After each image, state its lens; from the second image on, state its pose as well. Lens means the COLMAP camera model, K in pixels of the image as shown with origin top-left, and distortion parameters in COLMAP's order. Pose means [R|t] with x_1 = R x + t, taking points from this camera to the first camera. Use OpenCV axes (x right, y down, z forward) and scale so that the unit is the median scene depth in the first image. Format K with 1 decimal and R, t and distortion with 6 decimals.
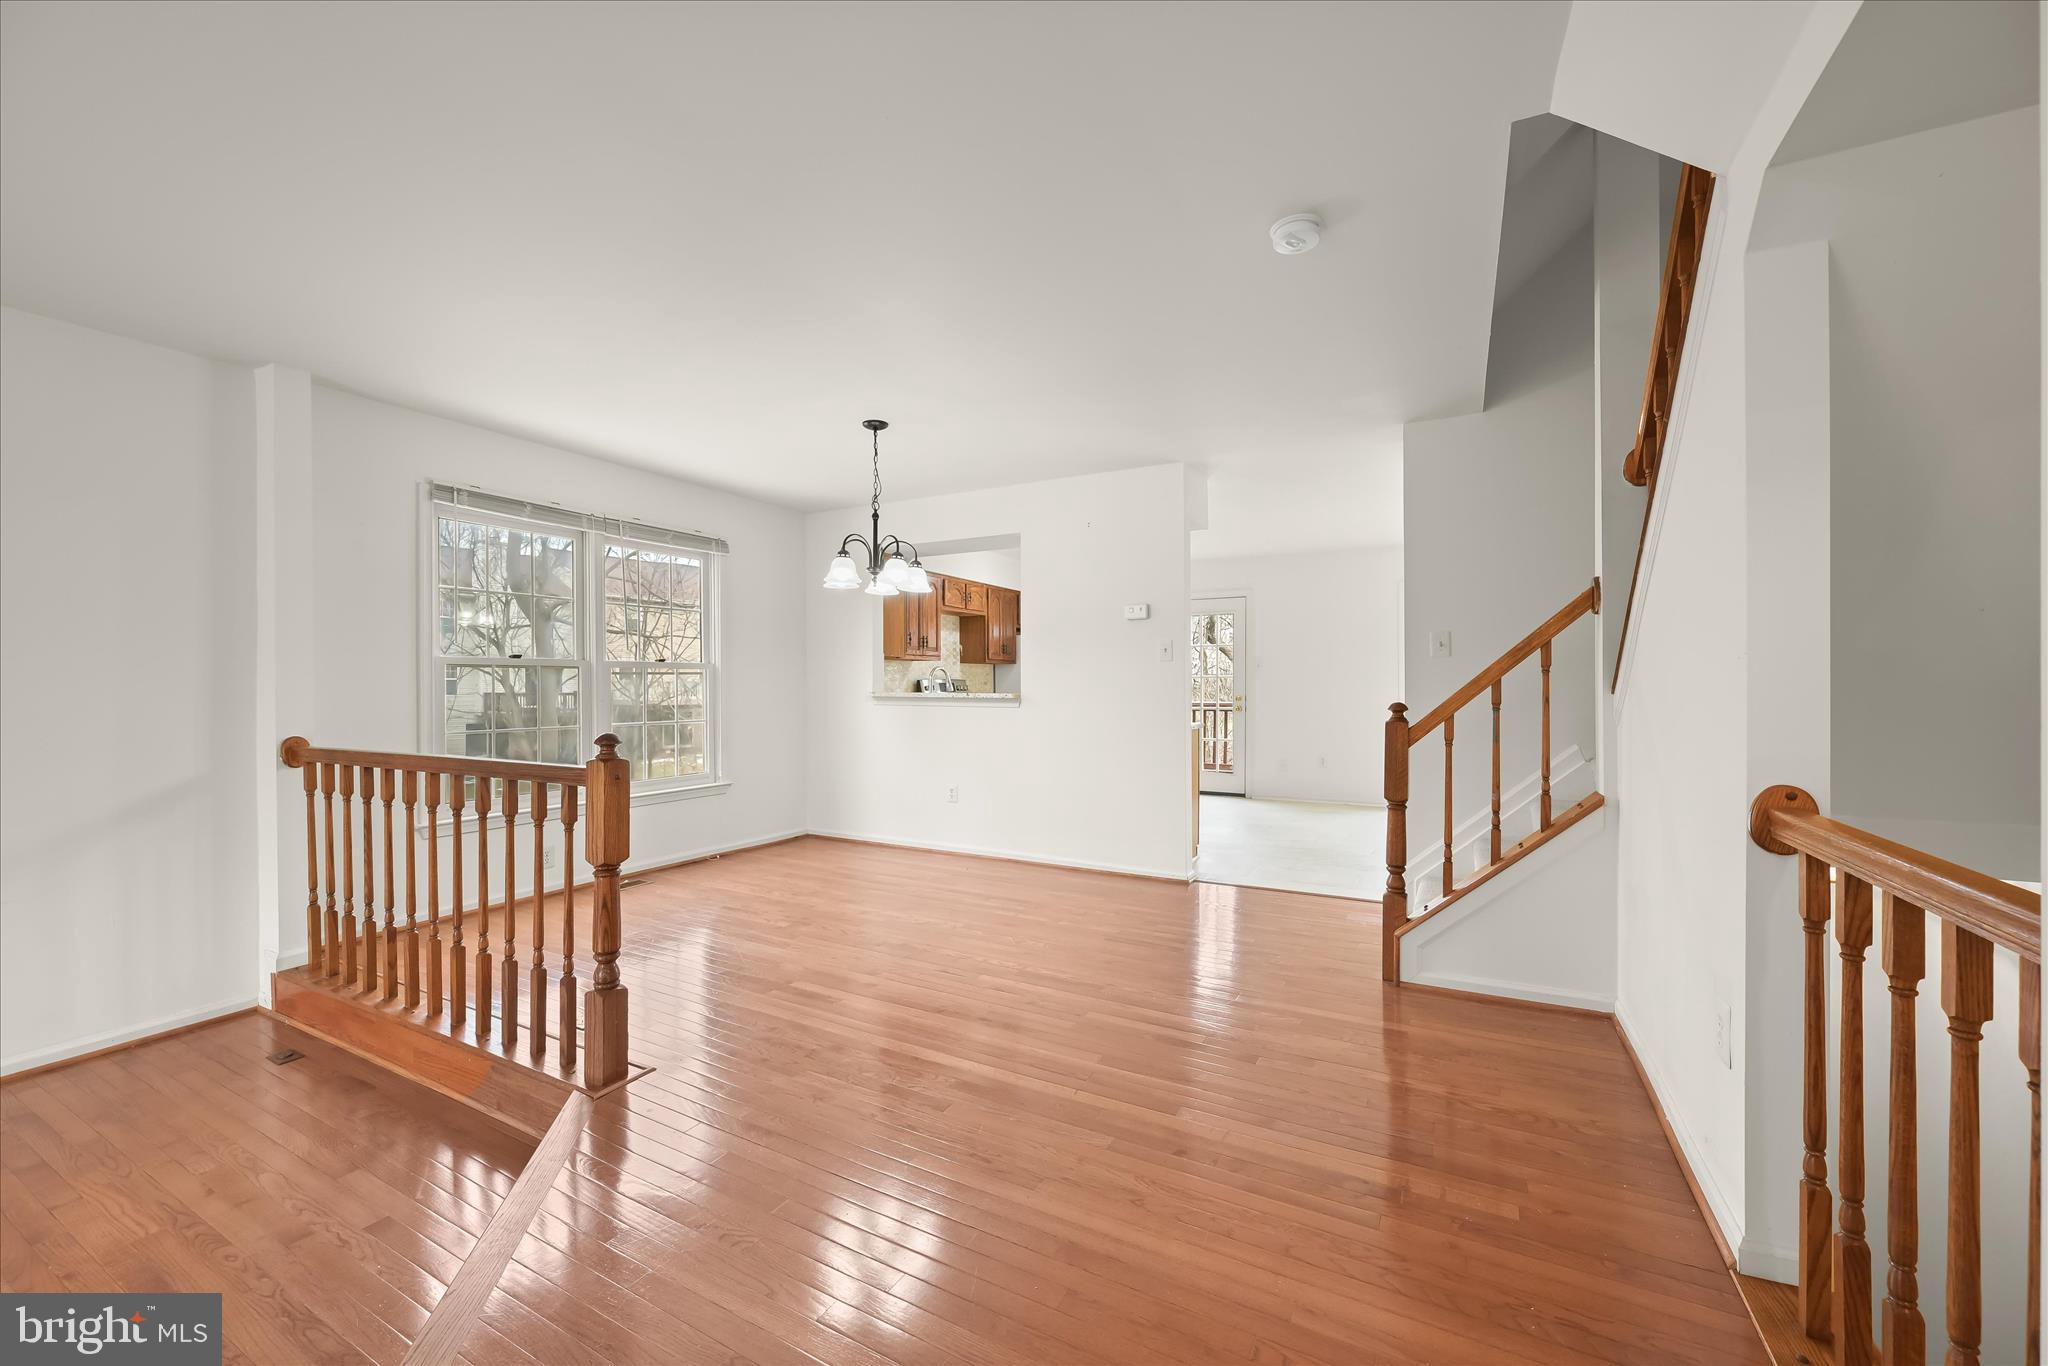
lens RADIAL K [[800.8, 0, 1022.5], [0, 800.8, 688.5], [0, 0, 1]] dist [-0.007808, -0.000124]
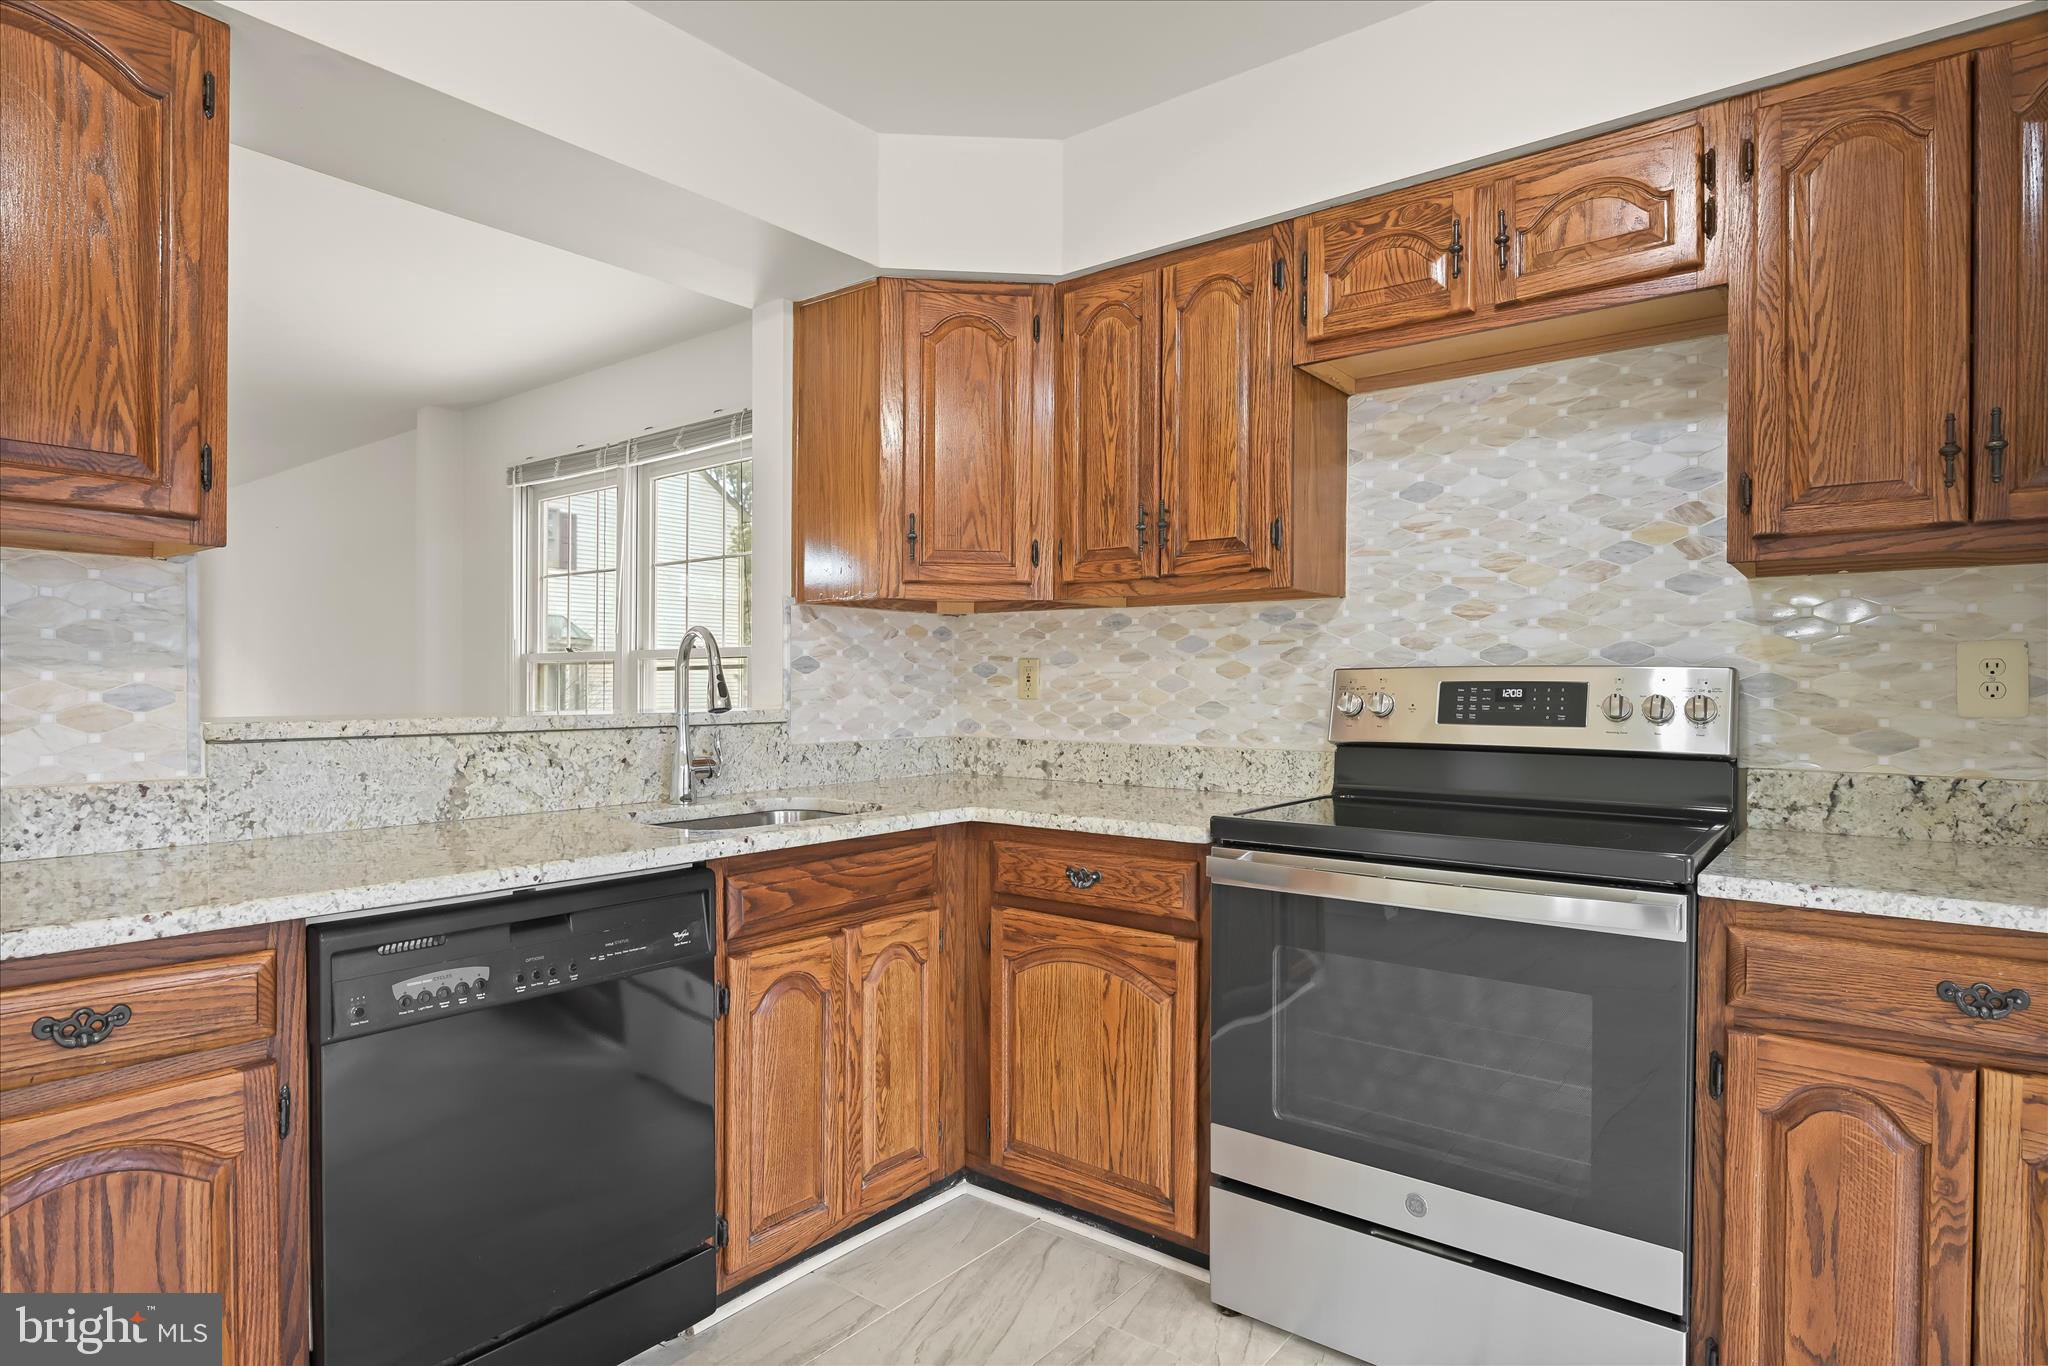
lens RADIAL K [[1100.9, 0, 1026.4], [0, 1100.9, 692.6], [0, 0, 1]] dist [-0.000973, -0.000397]
pose [[-0.170471, 0.006337, -0.985342, 0.429003], [-0.007997, 0.999937, 0.007815, -0.010827], [0.985330, 0.009212, -0.170409, 1.837434]]
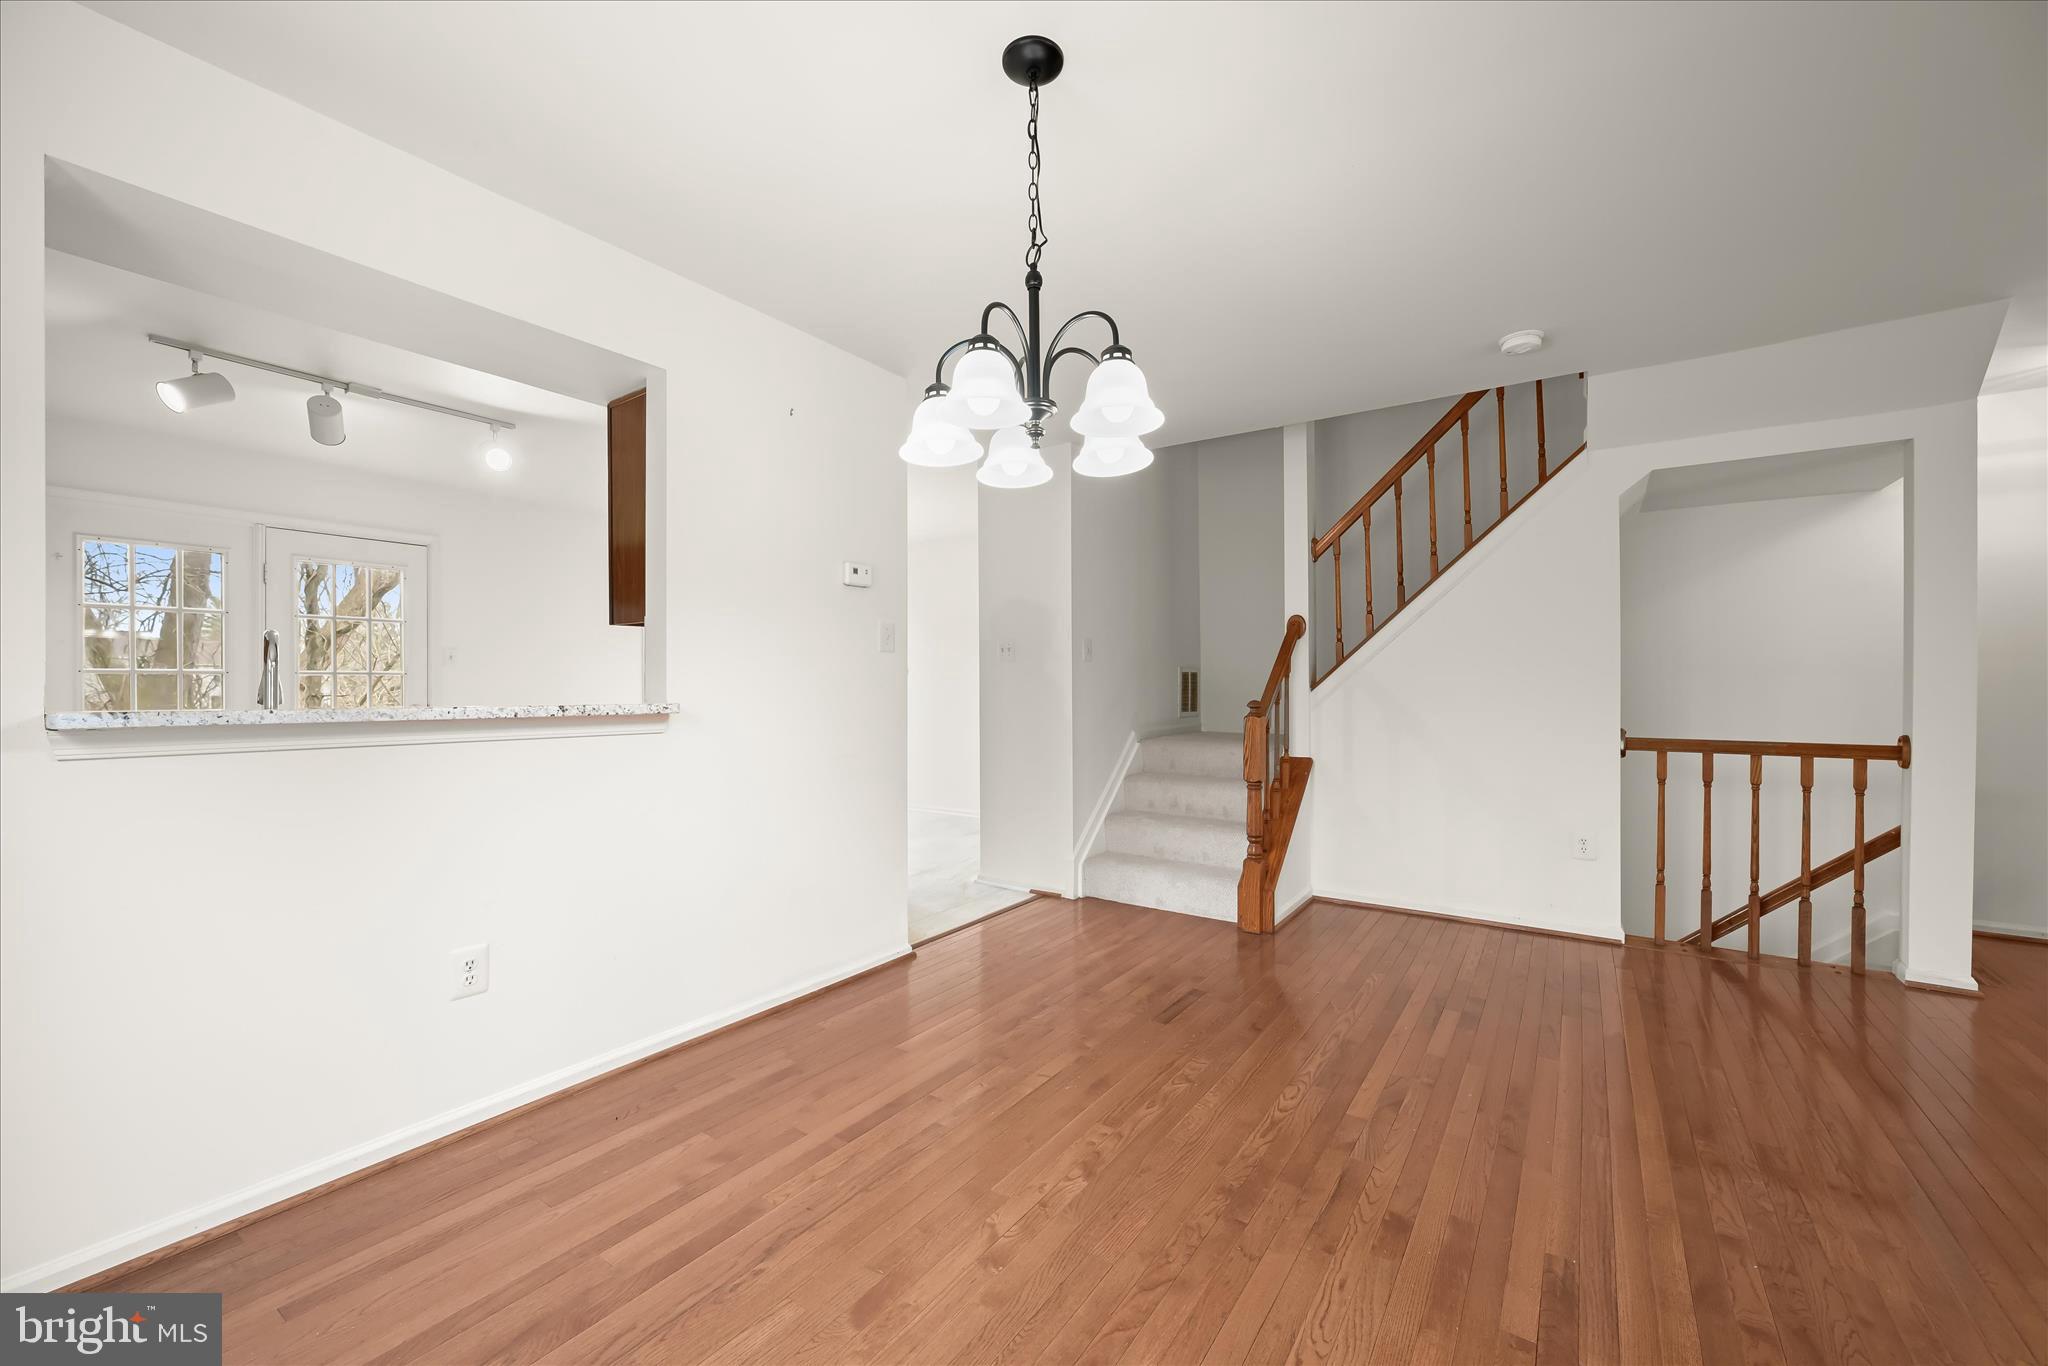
lens RADIAL K [[800.8, 0, 1022.5], [0, 800.8, 688.5], [0, 0, 1]] dist [-0.007808, -0.000124]
pose [[0.107011, -0.002735, 0.994254, -0.627598], [0.005768, 0.999981, 0.002130, -0.003806], [-0.994241, 0.005507, 0.107025, 1.006222]]
